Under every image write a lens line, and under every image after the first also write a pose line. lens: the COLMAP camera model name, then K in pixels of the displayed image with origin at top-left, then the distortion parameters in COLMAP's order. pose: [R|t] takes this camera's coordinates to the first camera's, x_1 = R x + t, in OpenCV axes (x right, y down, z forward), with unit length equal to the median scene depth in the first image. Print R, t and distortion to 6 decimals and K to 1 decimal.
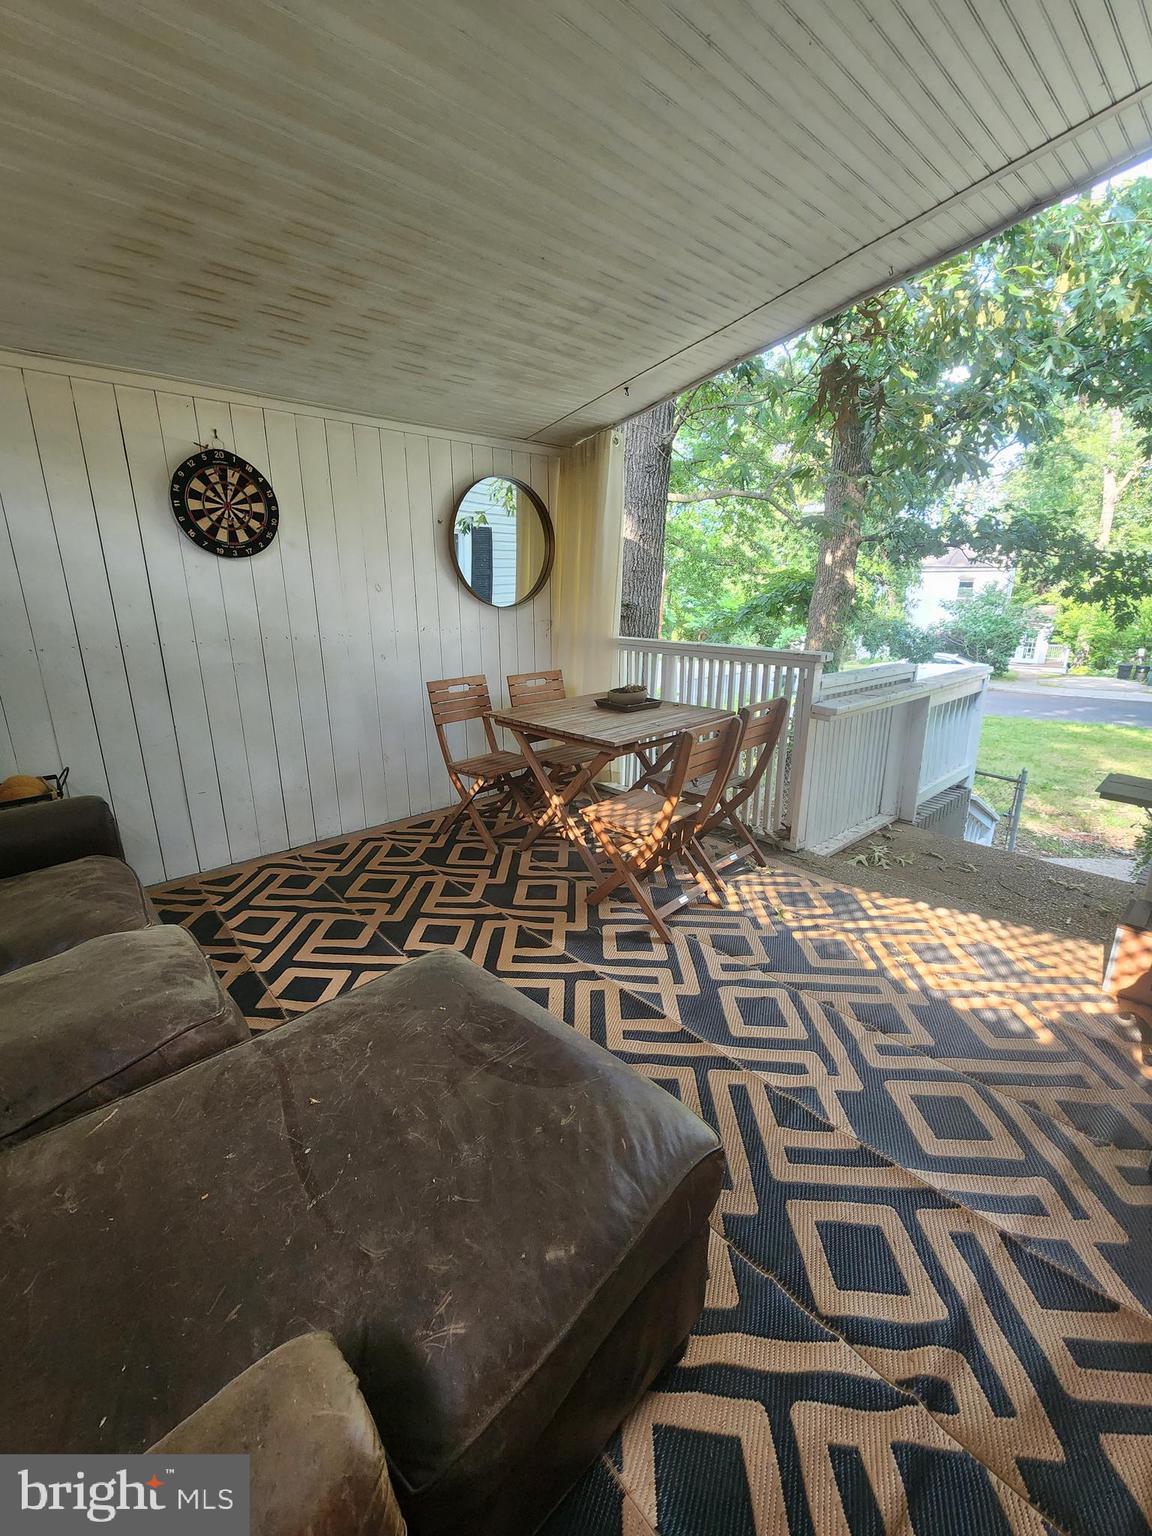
lens RADIAL K [[633.8, 0, 571.7], [0, 633.8, 763.8], [0, 0, 1]] dist [0.002081, -0.001288]
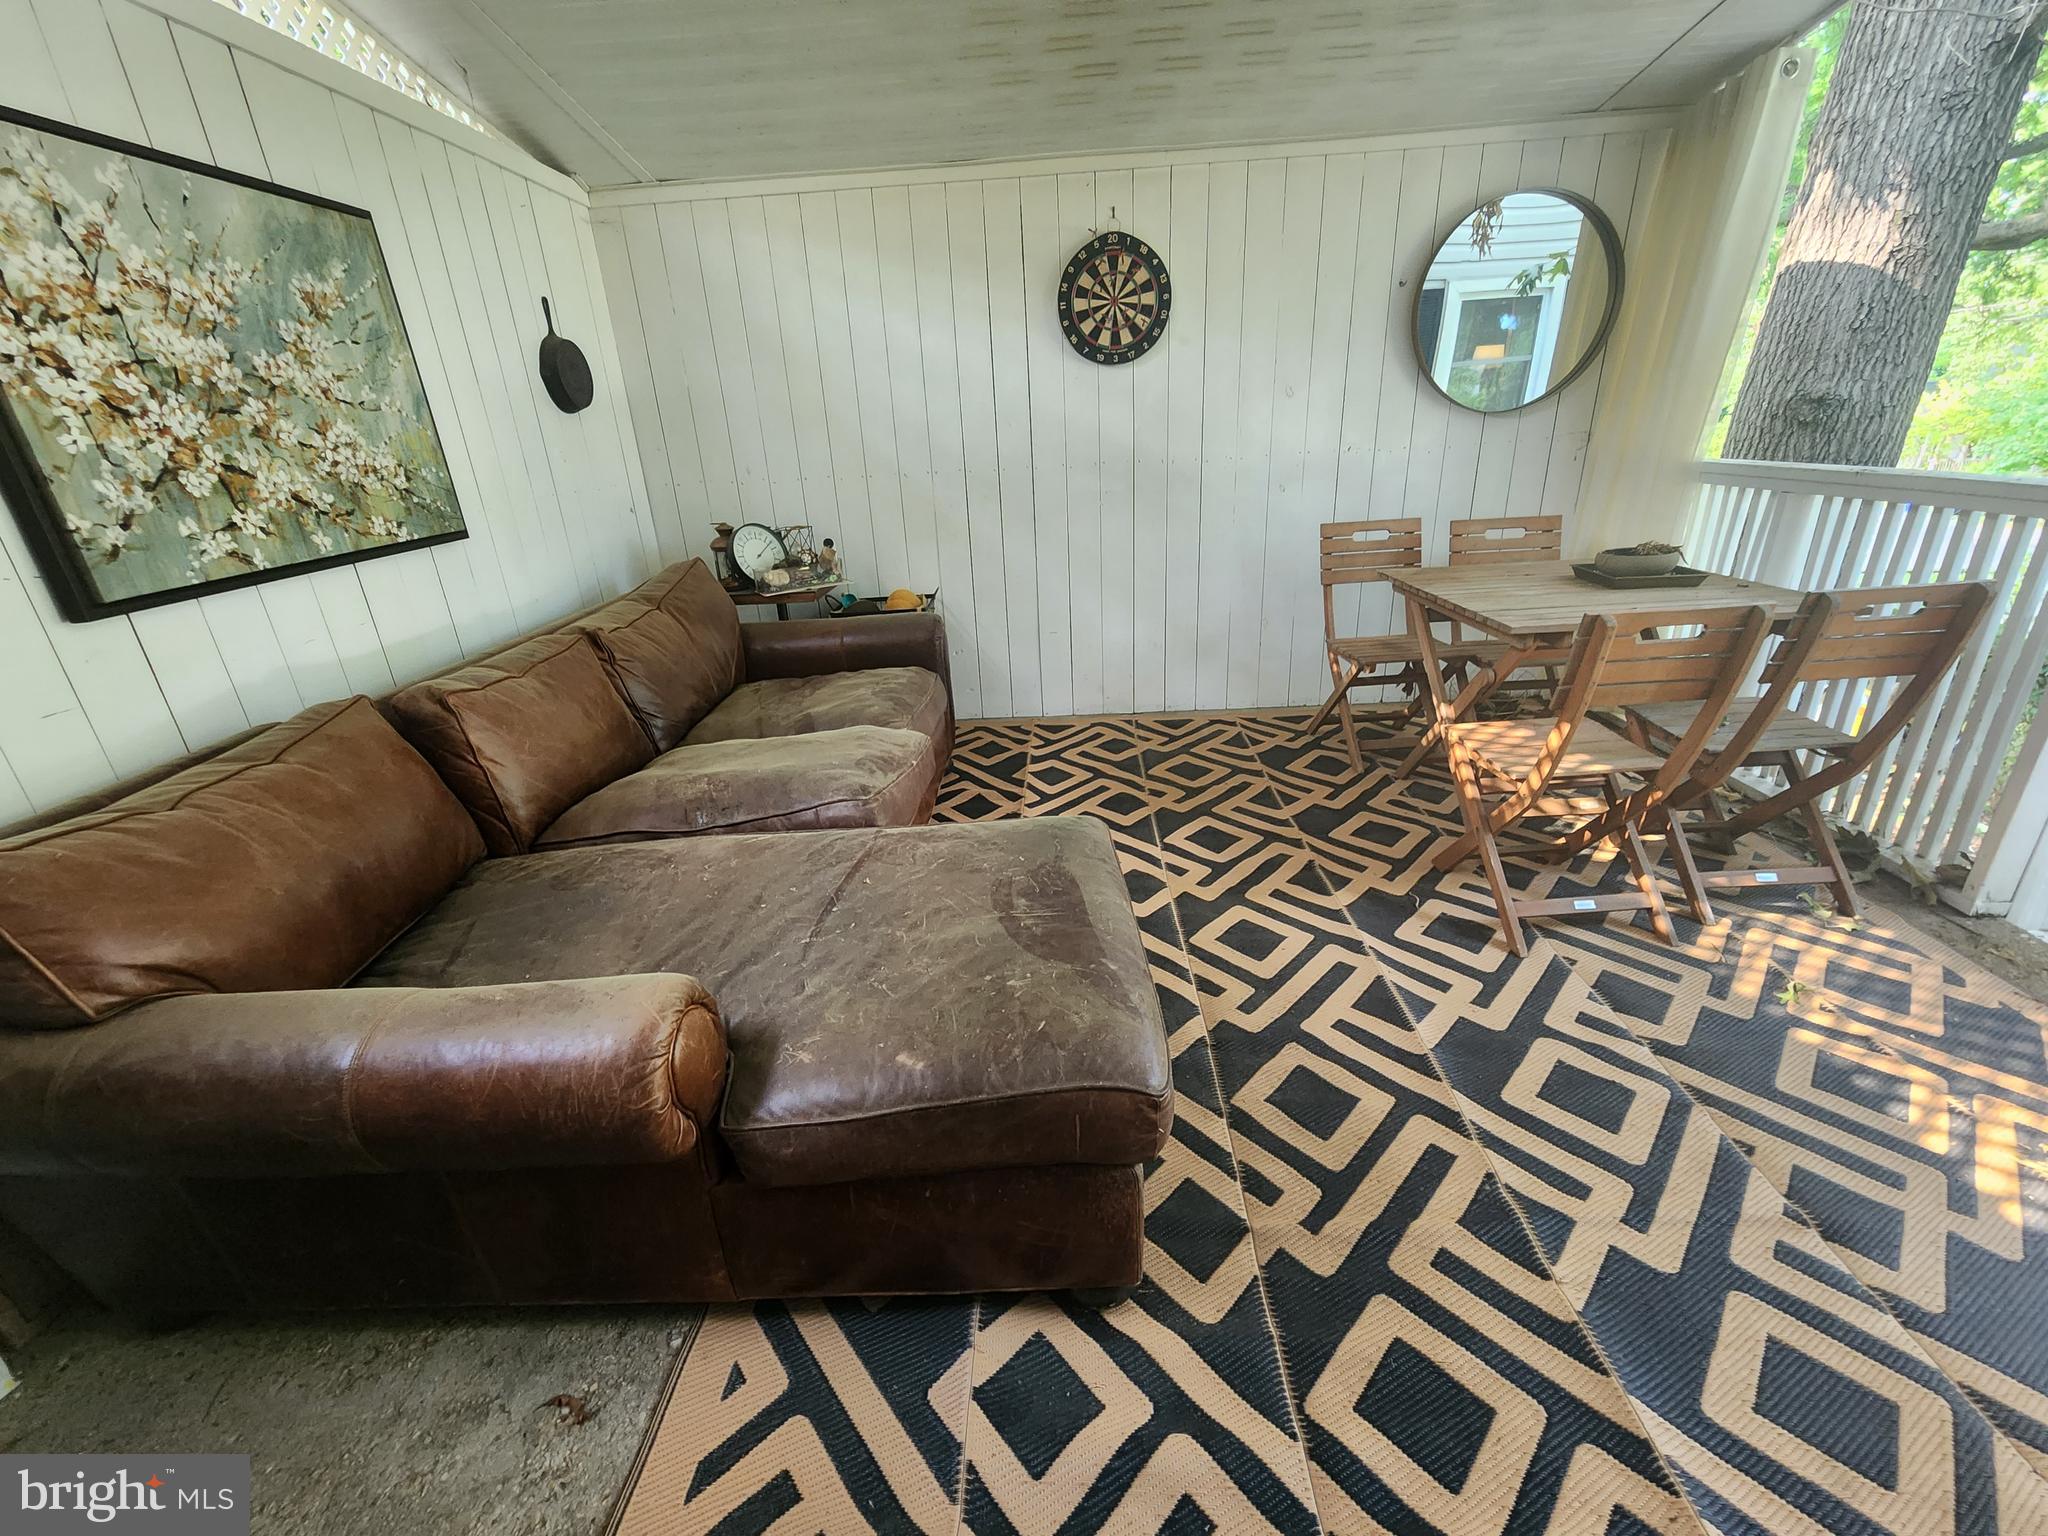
lens RADIAL K [[845.1, 0, 1019.9], [0, 845.1, 766.9], [0, 0, 1]] dist [0.002081, -0.001288]
pose [[0.715473, 0.231318, -0.659235, 0.276199], [-0.140864, 0.971981, 0.188176, 0.011264], [0.684292, -0.041773, 0.728010, 0.049608]]
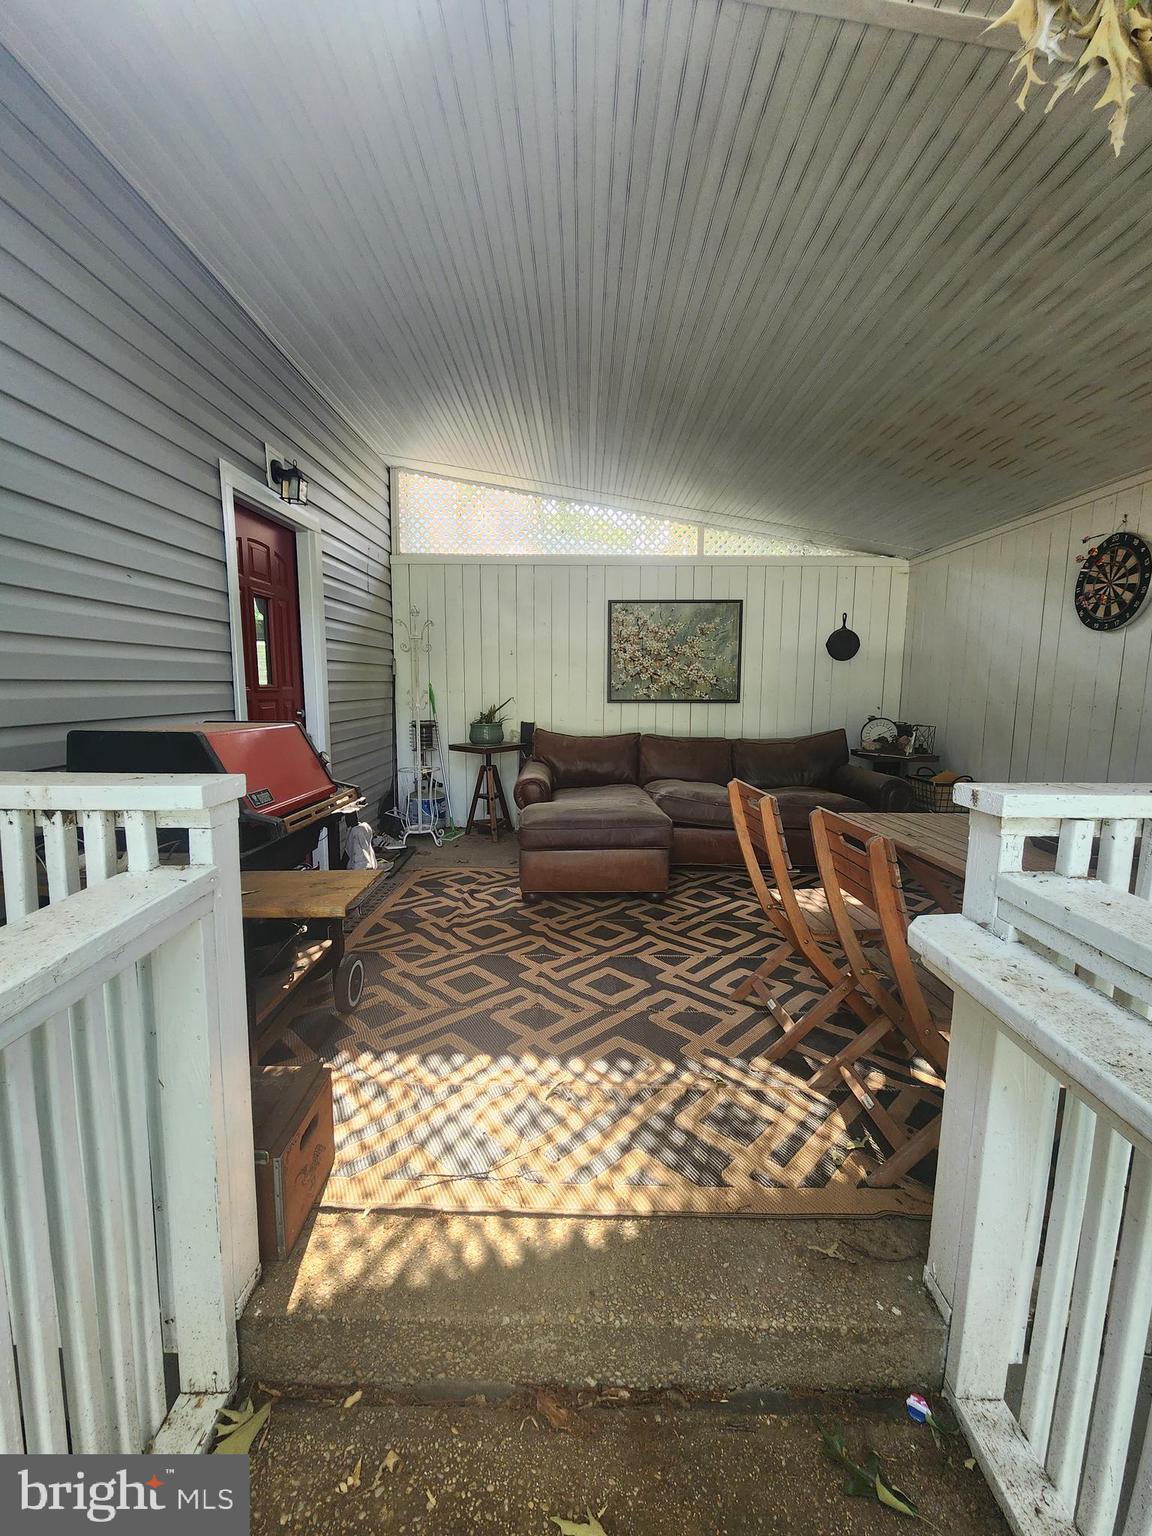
lens RADIAL K [[633.8, 0, 572.5], [0, 633.8, 763.9], [0, 0, 1]] dist [0.002081, -0.001288]
pose [[-0.682610, 0.088523, -0.725402, 0.892555], [-0.206013, 0.929066, 0.307237, -0.272305], [0.701144, 0.359165, -0.615953, 1.157338]]
